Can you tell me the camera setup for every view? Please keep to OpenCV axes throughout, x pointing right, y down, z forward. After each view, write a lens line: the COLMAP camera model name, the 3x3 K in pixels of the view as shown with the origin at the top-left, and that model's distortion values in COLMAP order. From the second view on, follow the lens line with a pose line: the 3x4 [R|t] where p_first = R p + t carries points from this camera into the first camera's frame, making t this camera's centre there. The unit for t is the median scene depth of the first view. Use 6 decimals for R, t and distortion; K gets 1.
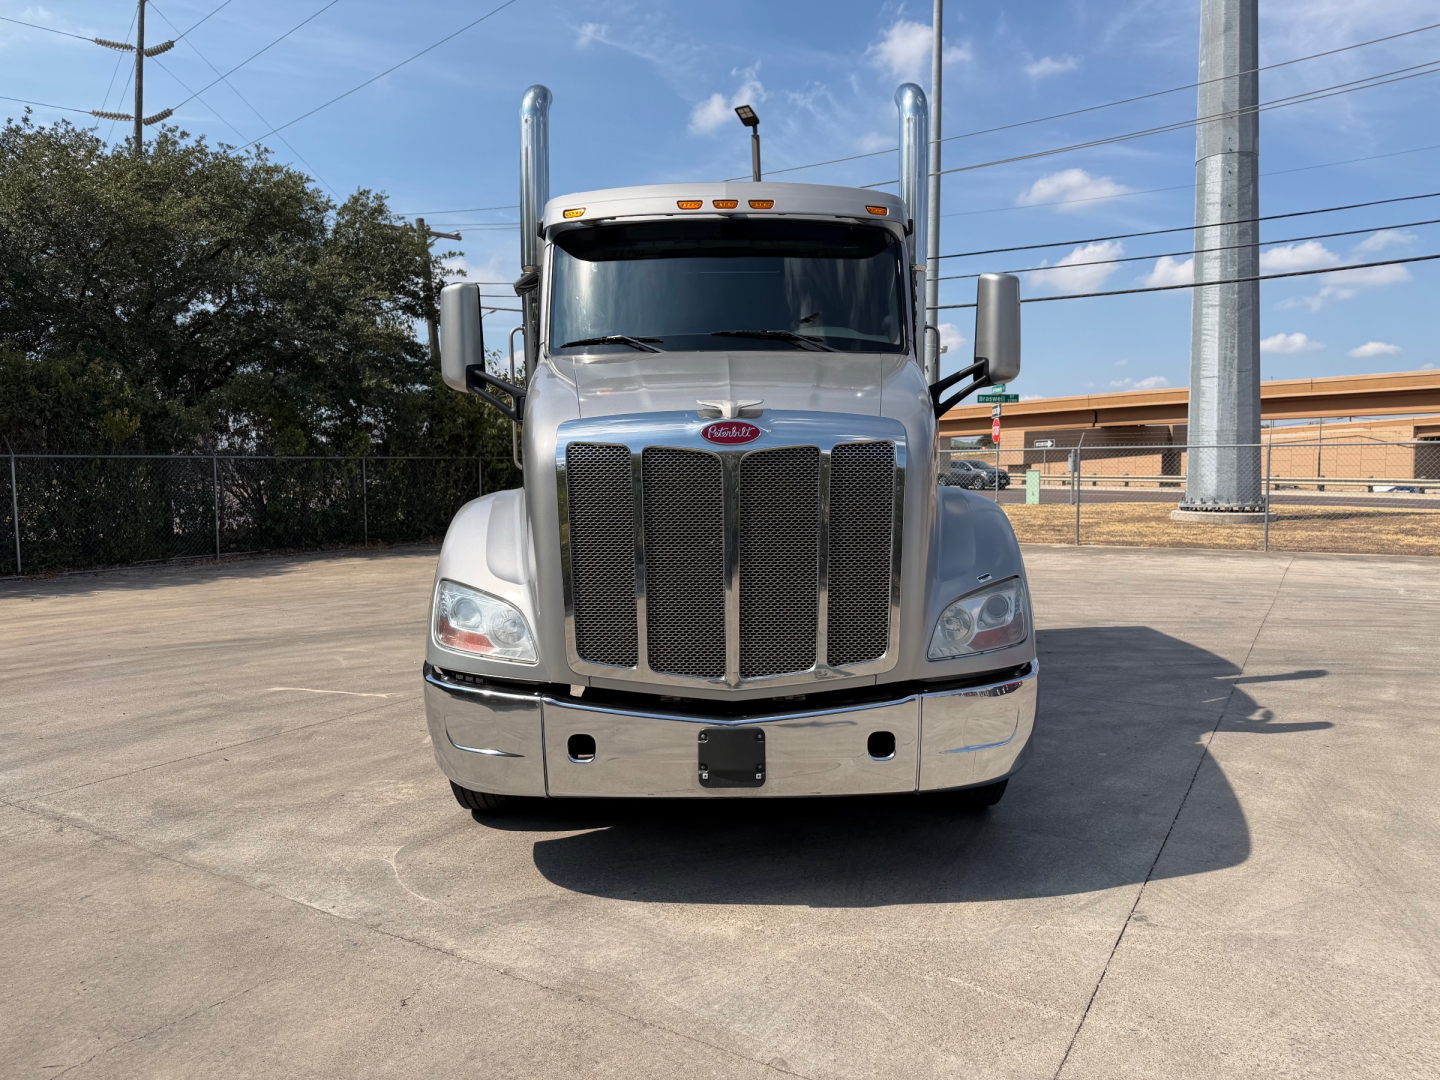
lens RADIAL K [[1017.7, 0, 724.2], [0, 1017.7, 546.9], [0, 0, 1]] dist [-0.009853, 0.003396]
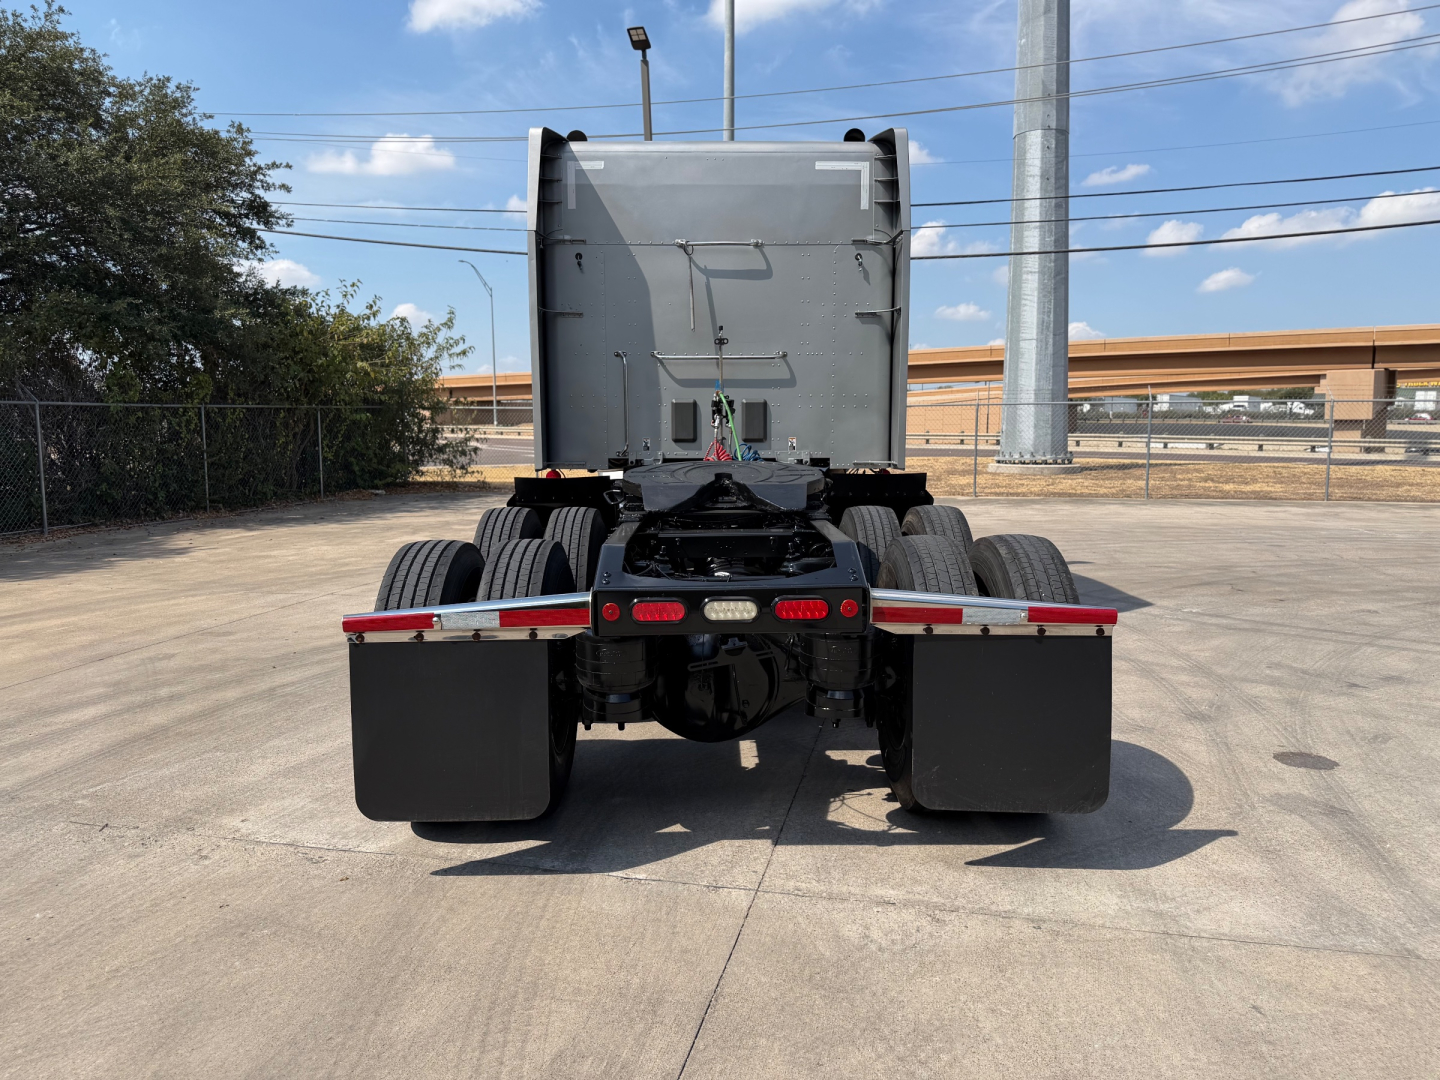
lens RADIAL K [[1013.1, 0, 723.2], [0, 1013.1, 543.8], [0, 0, 1]] dist [0.039033, -0.062037]
pose [[0.948530, -0.032292, 0.315038, -0.221415], [0.019874, 0.998897, 0.042550, -0.002890], [-0.316064, -0.034099, 0.948125, 0.084989]]
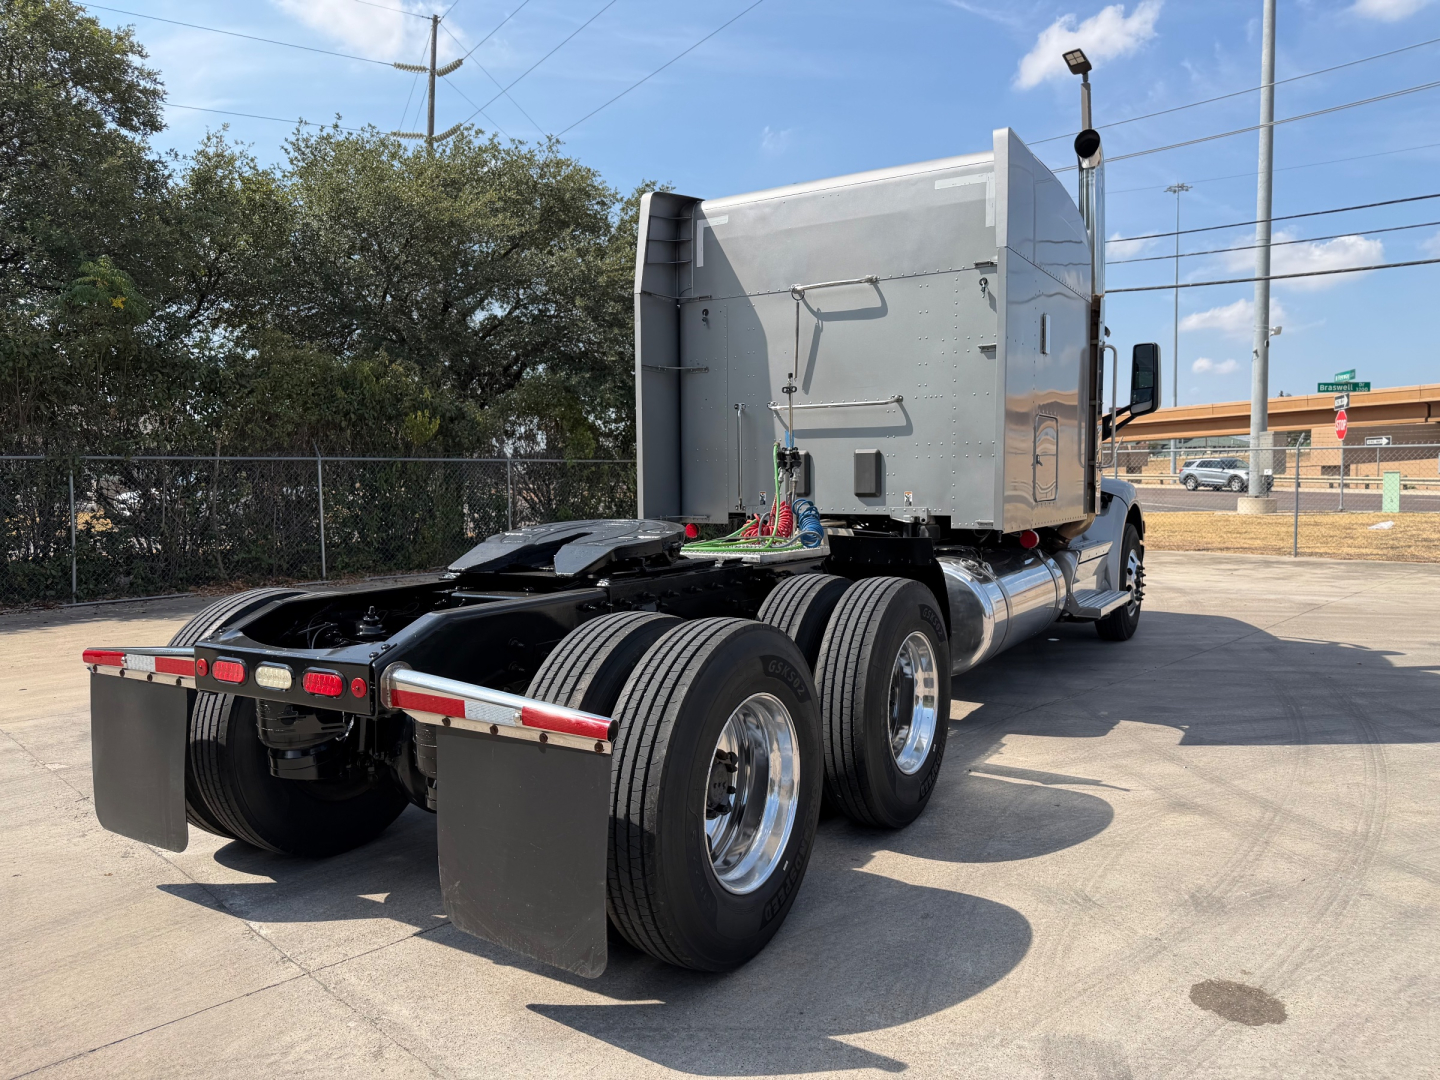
lens RADIAL K [[1013.1, 0, 723.2], [0, 1013.1, 543.8], [0, 0, 1]] dist [0.039033, -0.062037]
pose [[0.972812, 0.012309, -0.231269, -0.069002], [-0.013966, 0.999887, -0.005532, -0.006216], [0.231175, 0.008611, 0.972874, 0.097916]]
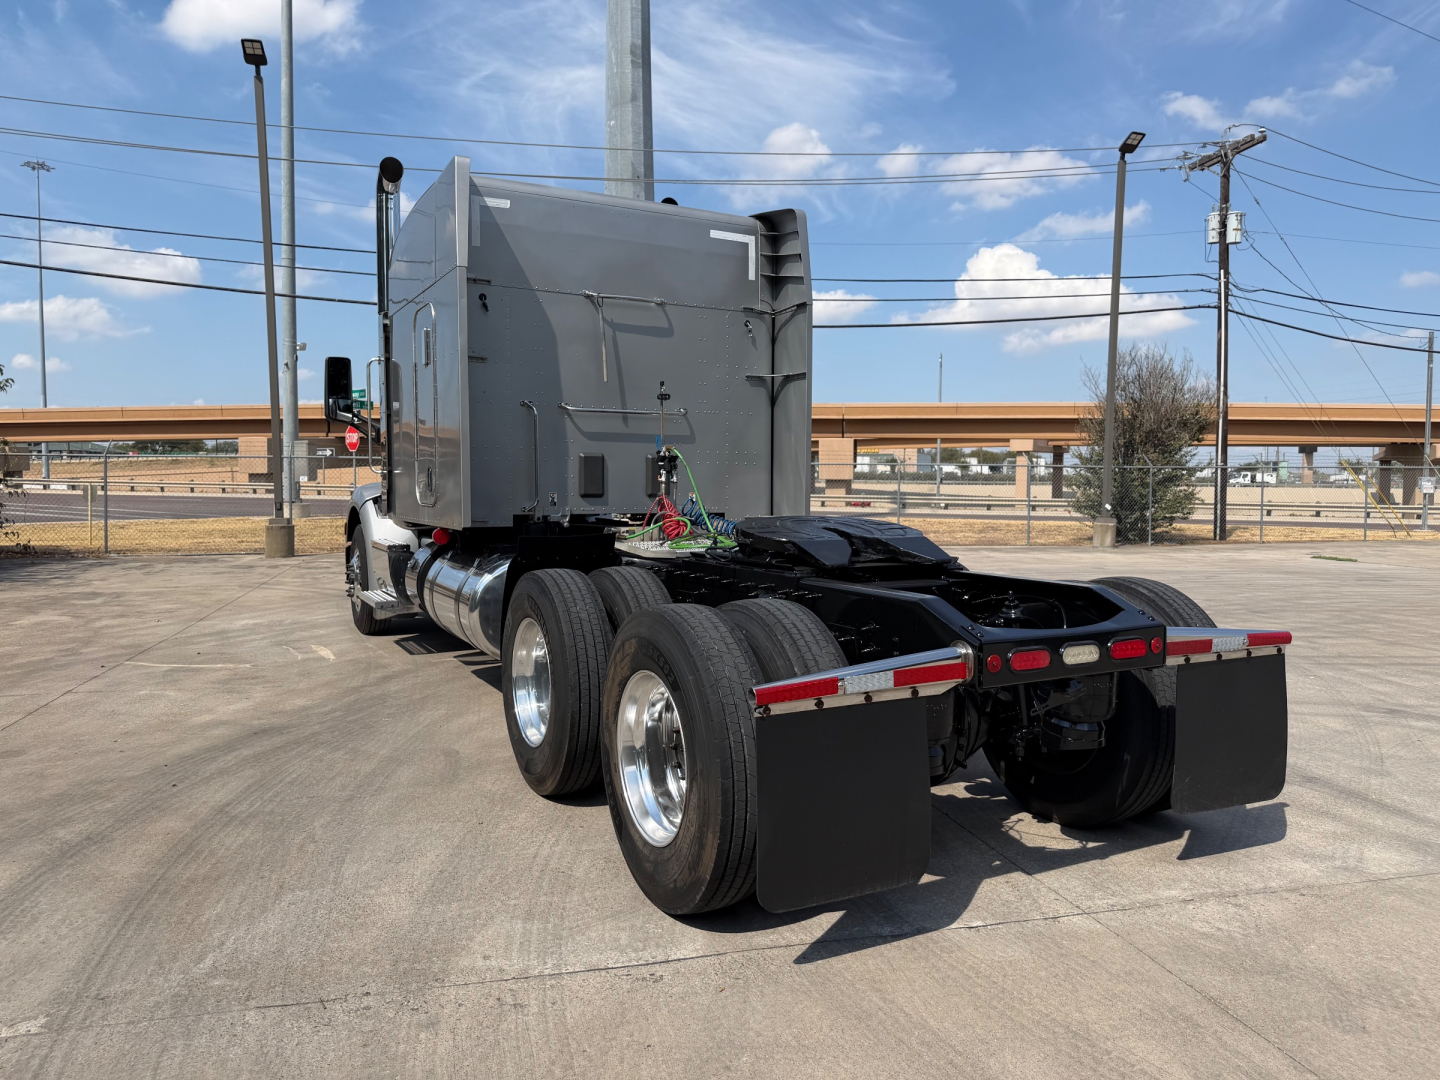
lens RADIAL K [[1021.7, 0, 727.3], [0, 1021.7, 542.2], [0, 0, 1]] dist [0.000189, -0.009139]
pose [[0.696614, -0.032105, 0.716727, -0.334914], [0.043229, 0.999061, 0.002735, -0.007643], [-0.716142, 0.029078, 0.697348, 0.155598]]
